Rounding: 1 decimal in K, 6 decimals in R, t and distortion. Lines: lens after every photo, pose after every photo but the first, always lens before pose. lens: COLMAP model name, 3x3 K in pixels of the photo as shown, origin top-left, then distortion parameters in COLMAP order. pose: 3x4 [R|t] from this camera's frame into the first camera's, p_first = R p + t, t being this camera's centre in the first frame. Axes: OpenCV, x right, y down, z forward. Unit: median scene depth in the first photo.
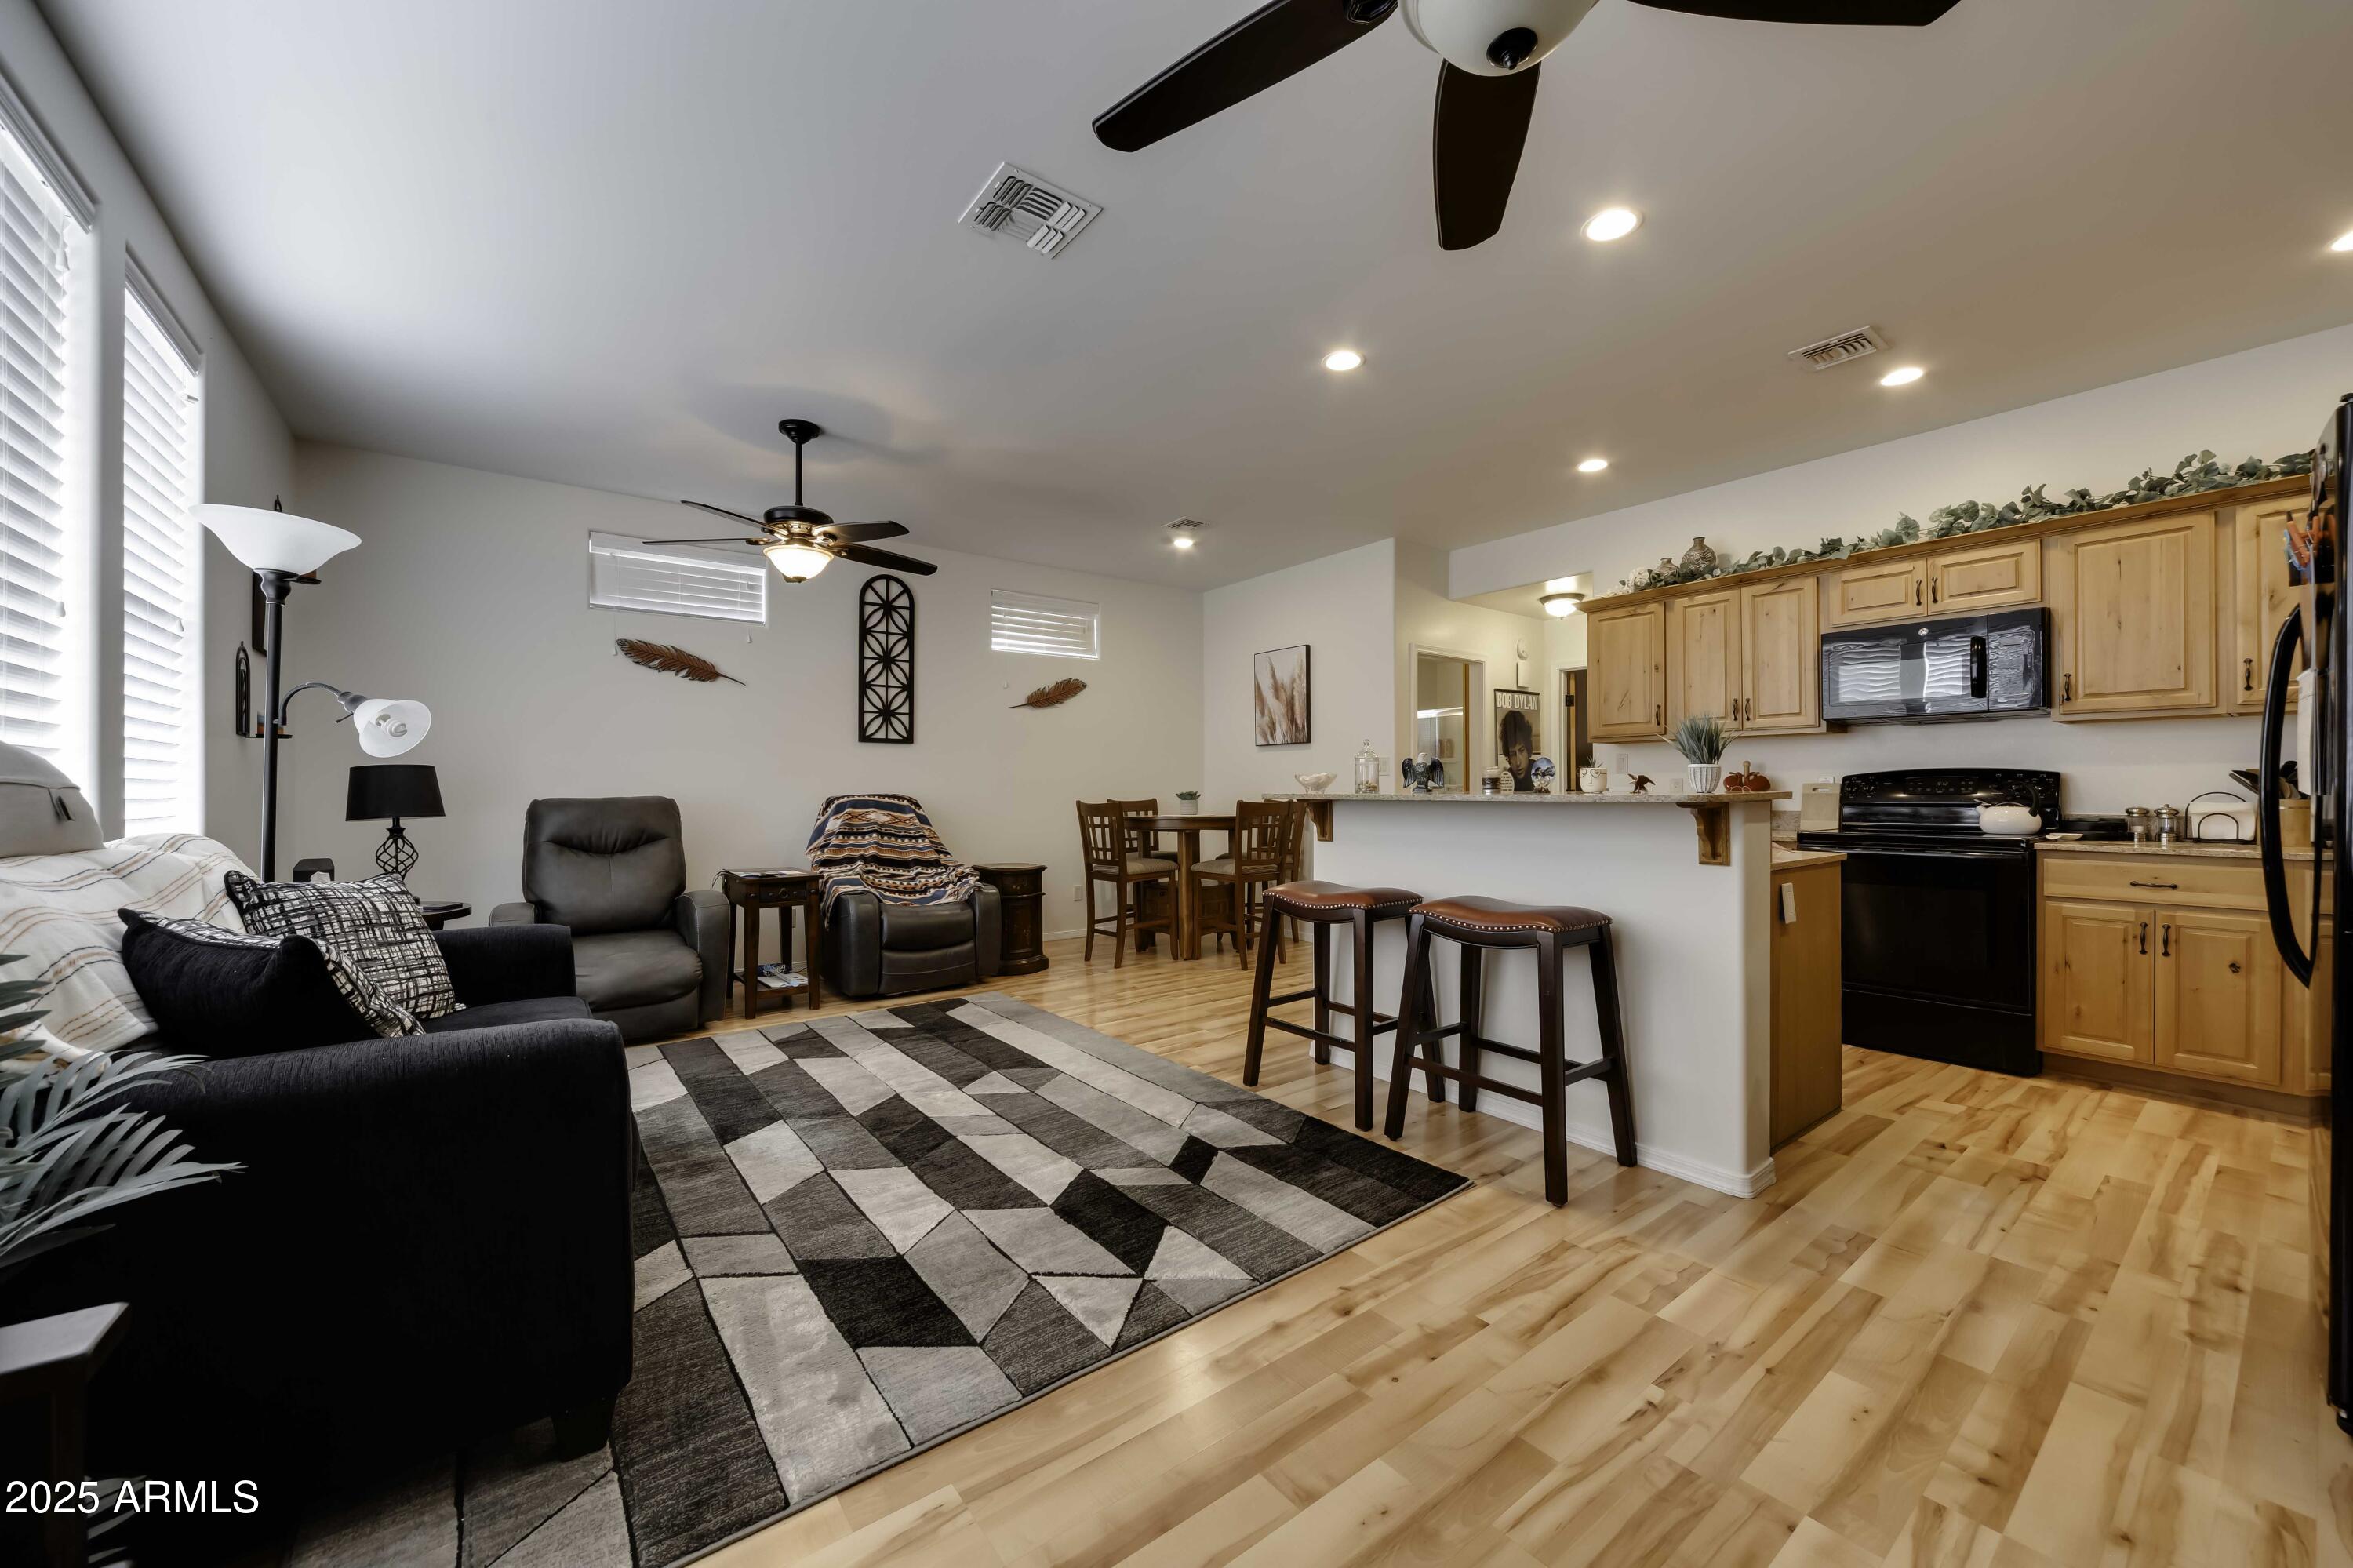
lens RADIAL K [[884.7, 0, 1176.5], [0, 884.7, 784.0], [0, 0, 1]] dist [-0.000881, -0.000498]
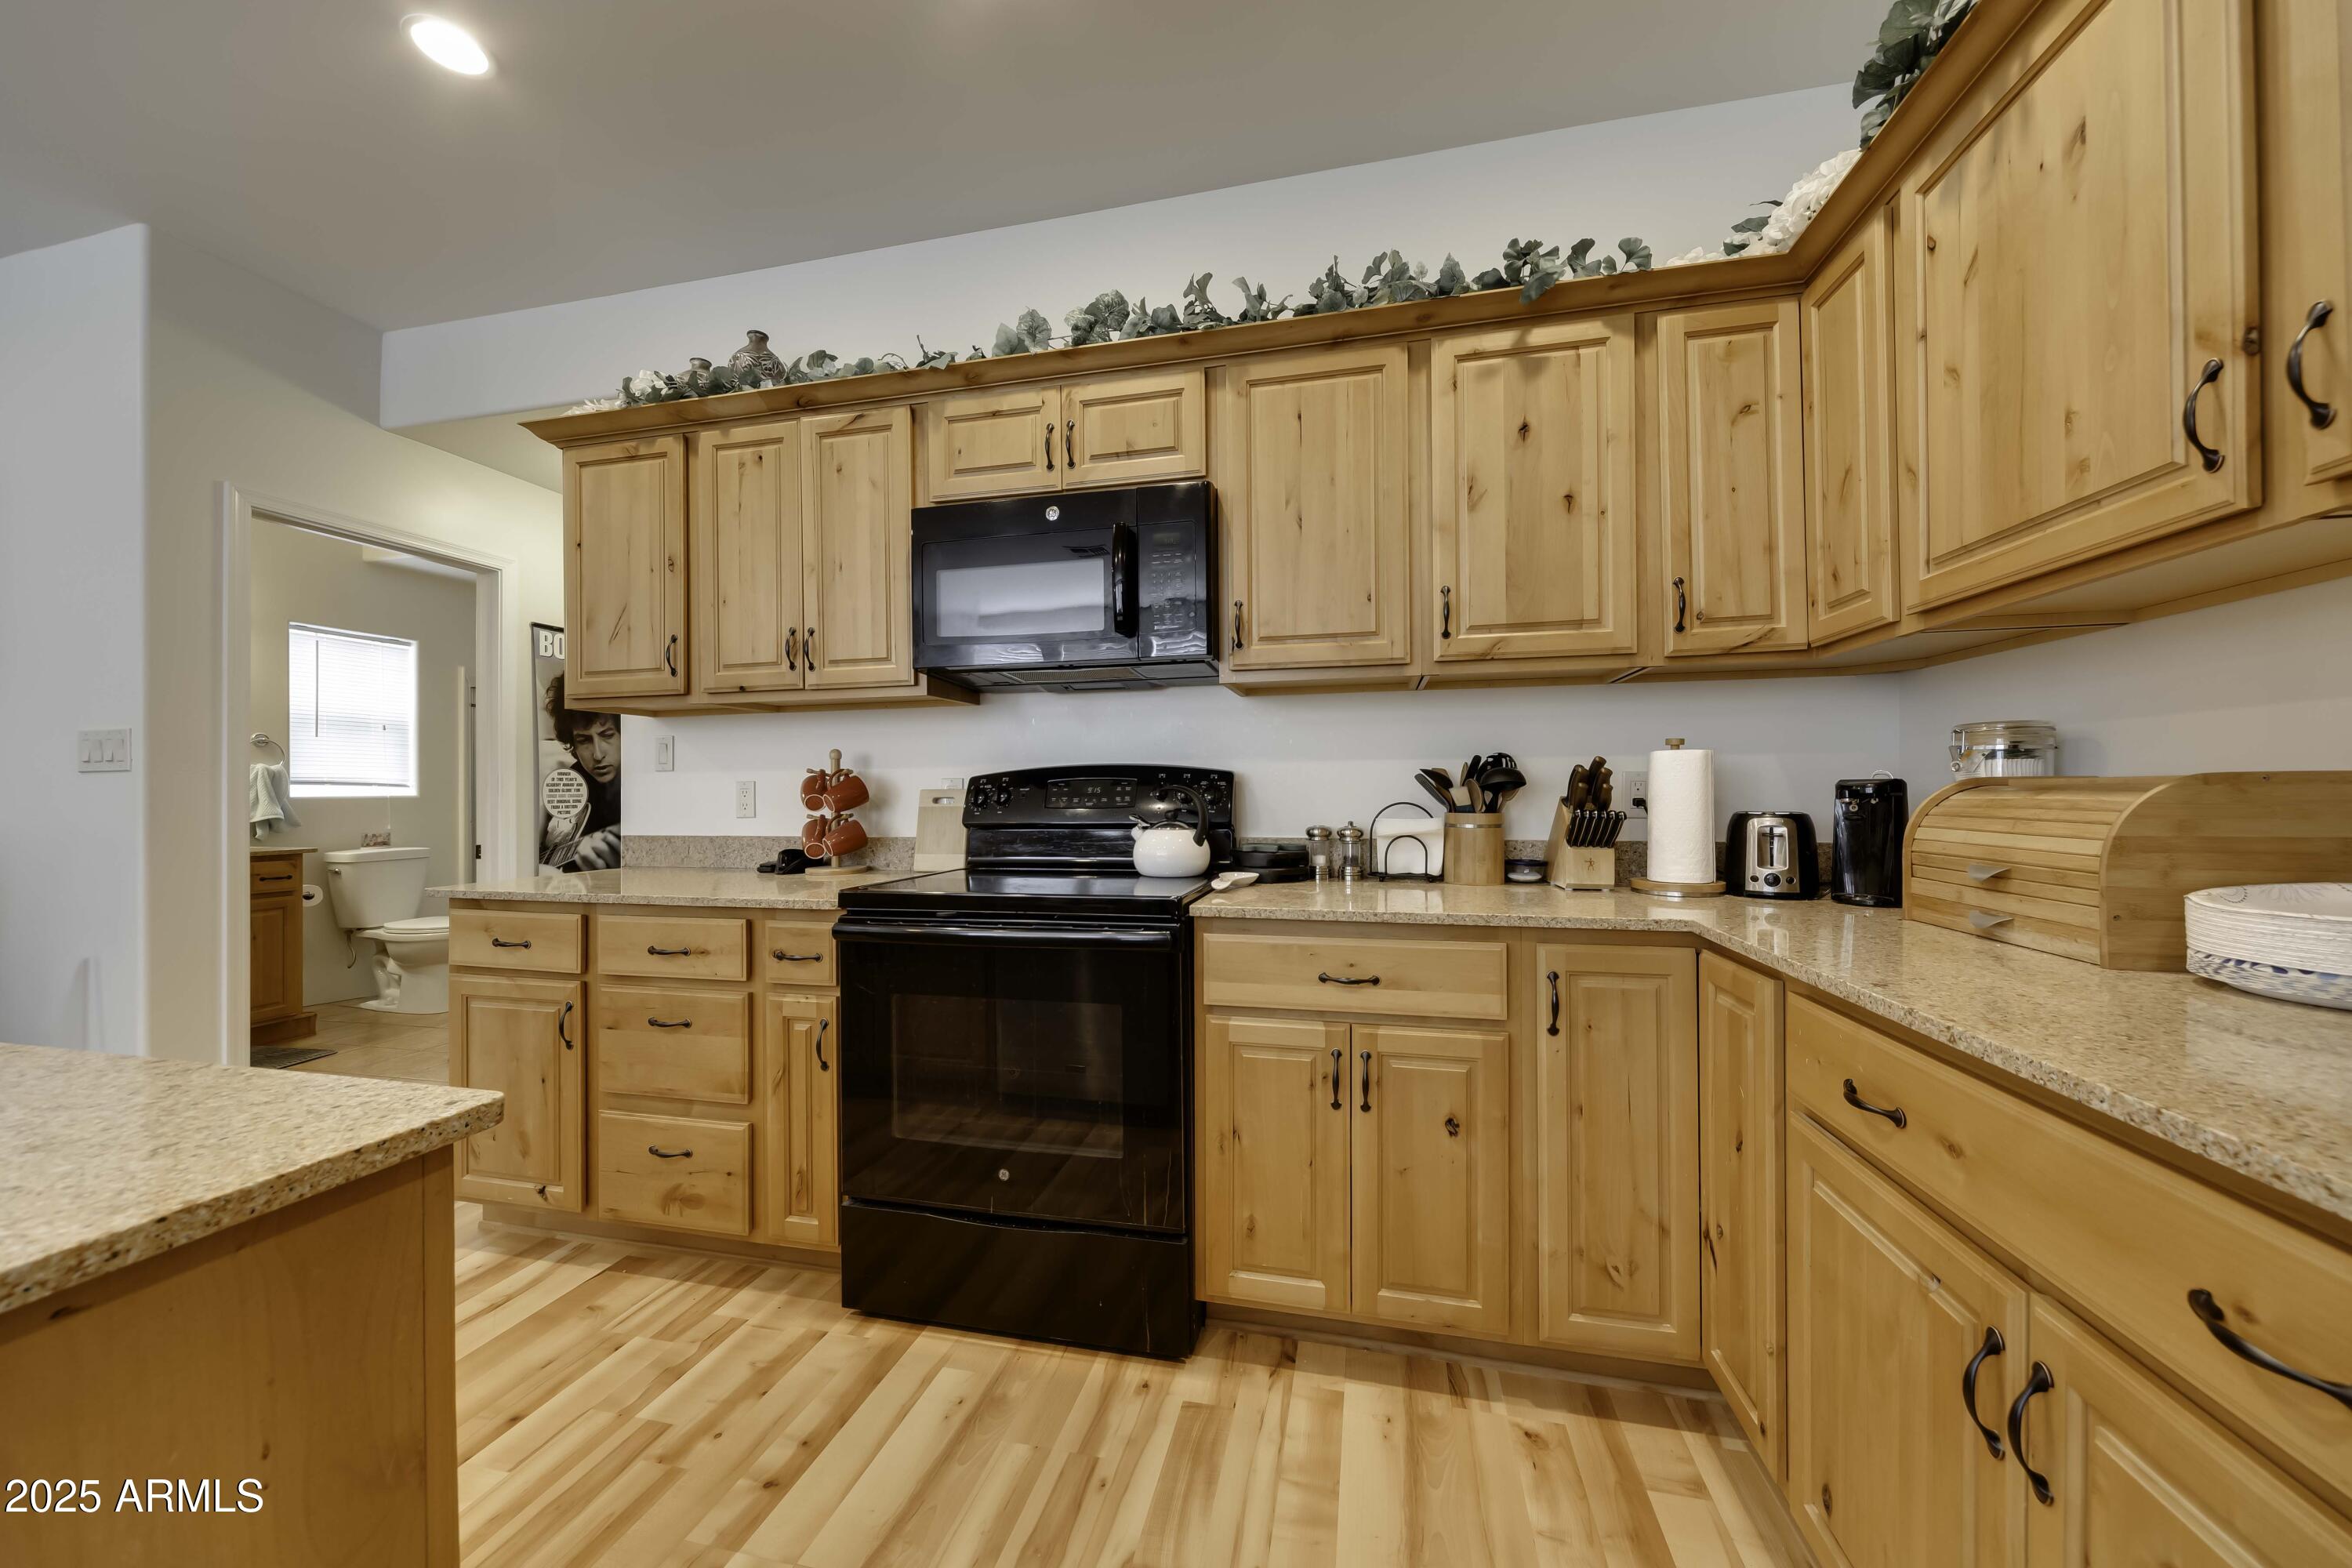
lens RADIAL K [[846.7, 0, 1176.0], [0, 846.7, 784.0], [0, 0, 1]] dist [-0.001401, -0.000220]
pose [[0.771739, 0.000946, 0.635938, 0.644439], [0.002715, 0.999985, -0.004782, -0.001703], [-0.635933, 0.005417, 0.771725, 0.617747]]
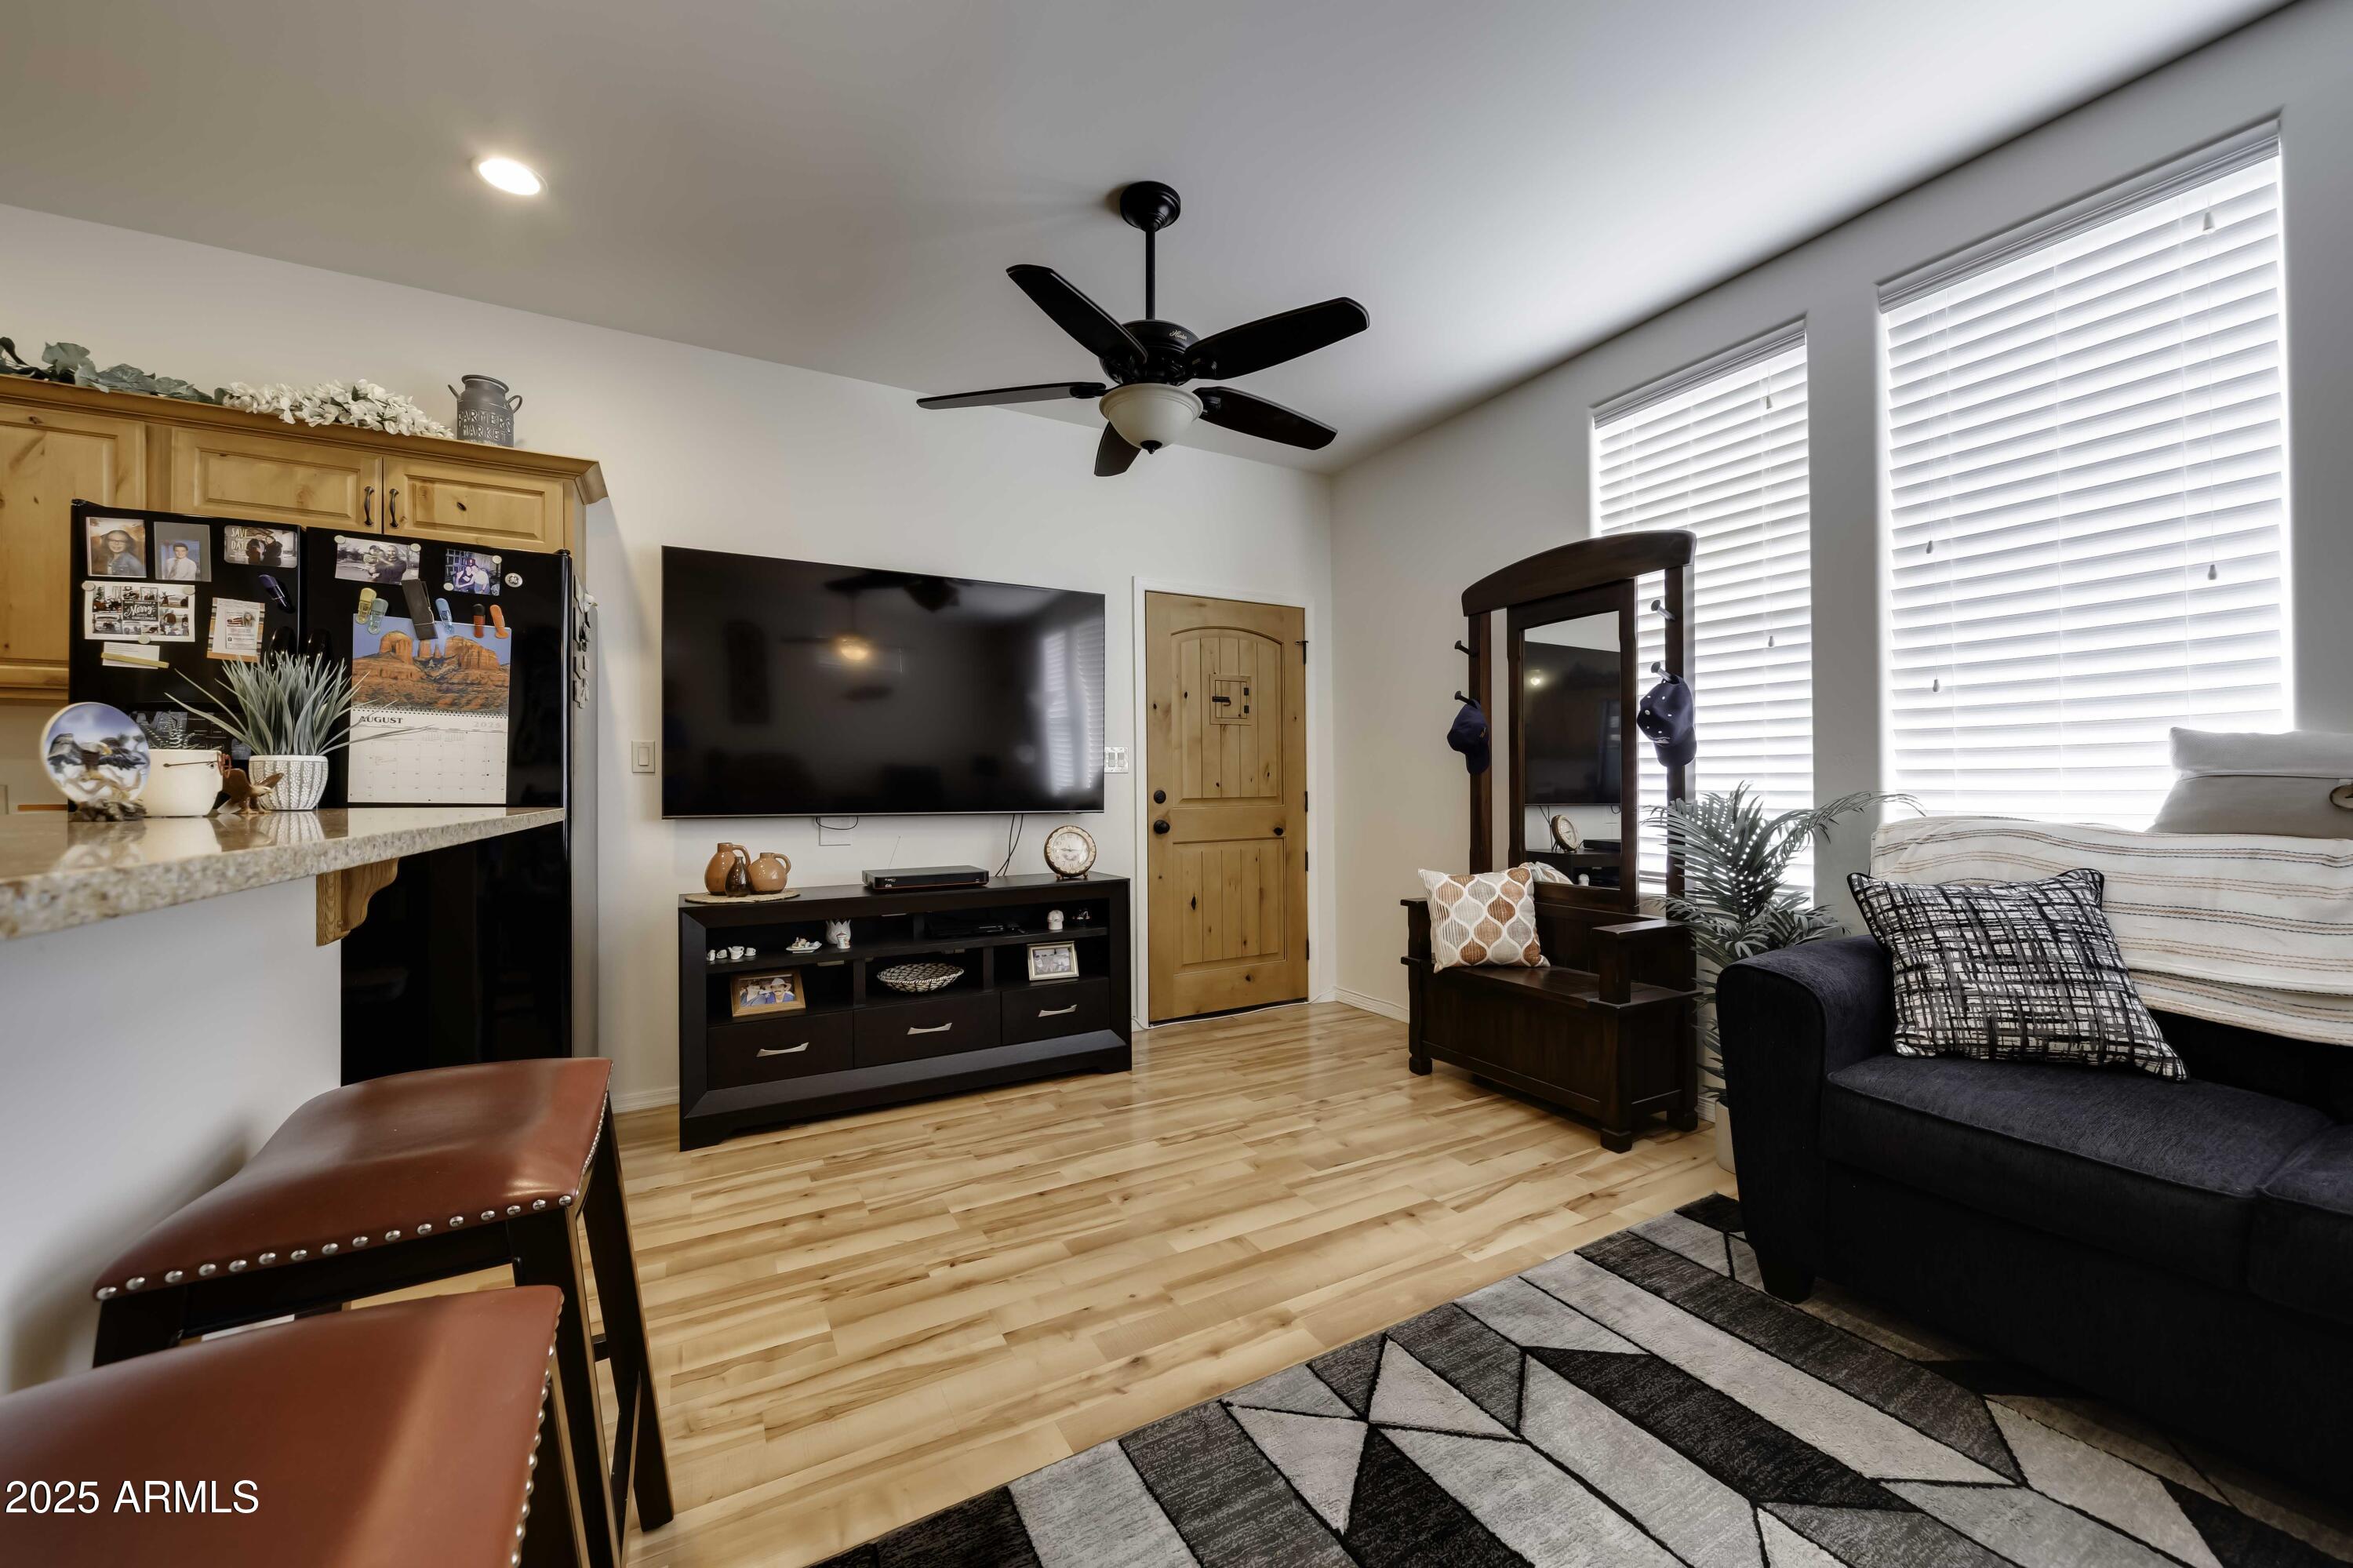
lens RADIAL K [[884.7, 0, 1176.5], [0, 884.7, 784.0], [0, 0, 1]] dist [-0.000881, -0.000498]
pose [[-0.989288, 0.011990, 0.145482, 0.005305], [0.010309, 0.999871, -0.012305, 0.004747], [-0.145611, -0.010674, -0.989284, 1.060699]]
